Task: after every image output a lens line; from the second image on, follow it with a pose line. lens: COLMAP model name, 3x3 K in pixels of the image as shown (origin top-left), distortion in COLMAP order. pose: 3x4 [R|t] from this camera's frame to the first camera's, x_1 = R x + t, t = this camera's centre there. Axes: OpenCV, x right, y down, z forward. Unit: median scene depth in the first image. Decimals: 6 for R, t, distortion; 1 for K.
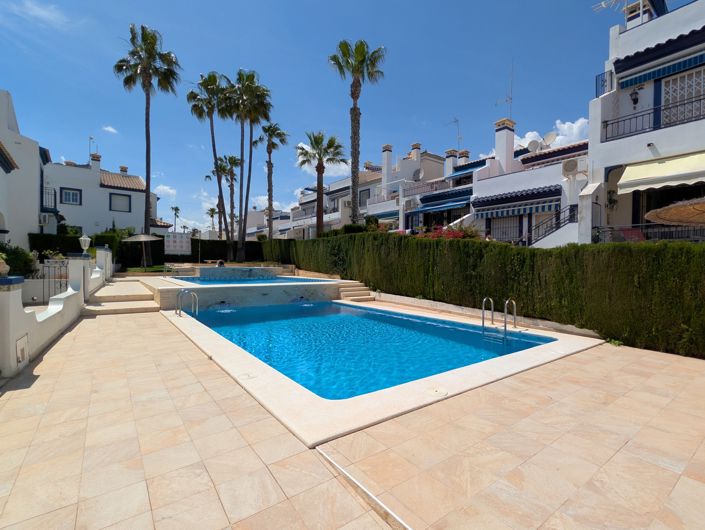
lens RADIAL K [[338.6, 0, 350.8], [0, 338.6, 268.6], [0, 0, 1]] dist [0.001968, 0.000986]
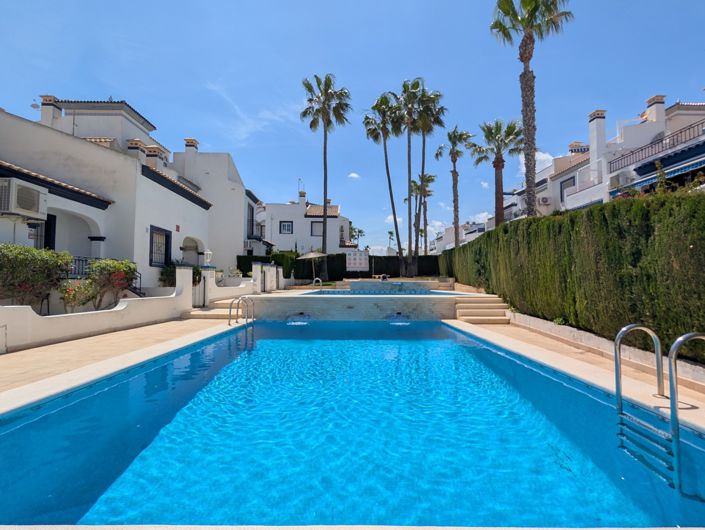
lens RADIAL K [[338.6, 0, 350.8], [0, 338.6, 268.6], [0, 0, 1]] dist [0.001968, 0.000986]
pose [[0.807327, -0.032487, -0.589210, 0.108269], [-0.001396, 0.998375, -0.056960, 0.012190], [0.590103, 0.046808, 0.805970, 0.138472]]
